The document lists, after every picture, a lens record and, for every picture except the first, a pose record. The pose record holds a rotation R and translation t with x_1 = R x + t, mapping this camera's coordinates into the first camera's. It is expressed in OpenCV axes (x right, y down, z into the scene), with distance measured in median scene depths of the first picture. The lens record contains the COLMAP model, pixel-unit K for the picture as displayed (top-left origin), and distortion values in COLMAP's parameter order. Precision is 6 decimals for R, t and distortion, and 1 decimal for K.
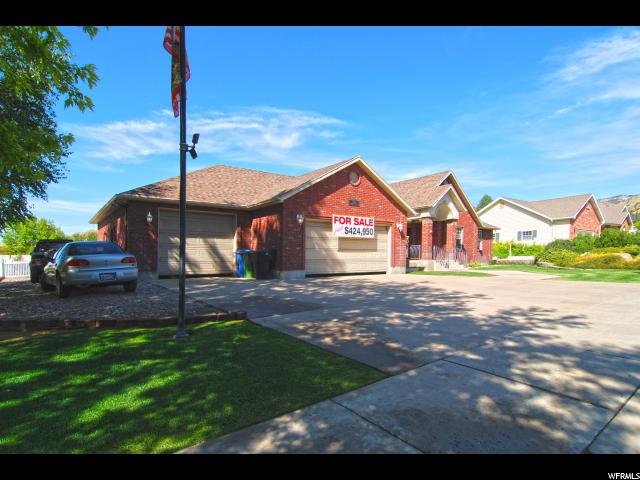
lens RADIAL K [[356.4, 0, 320.0], [0, 356.4, 240.0], [0, 0, 1]] dist [0.027541, -0.035911]
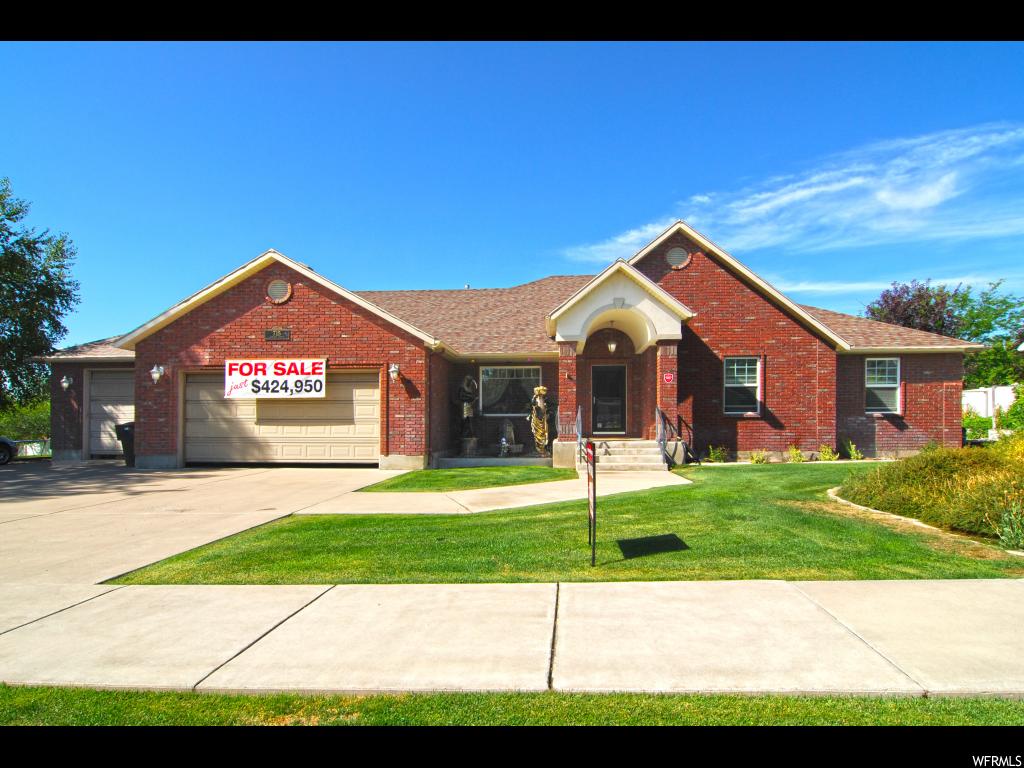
lens RADIAL K [[570.3, 0, 512.0], [0, 570.3, 384.0], [0, 0, 1]] dist [0.027541, -0.035911]
pose [[0.745477, -0.041934, -0.665210, 0.952180], [0.029817, 0.999118, -0.029568, 0.007667], [0.665864, 0.002208, 0.746070, 0.588088]]
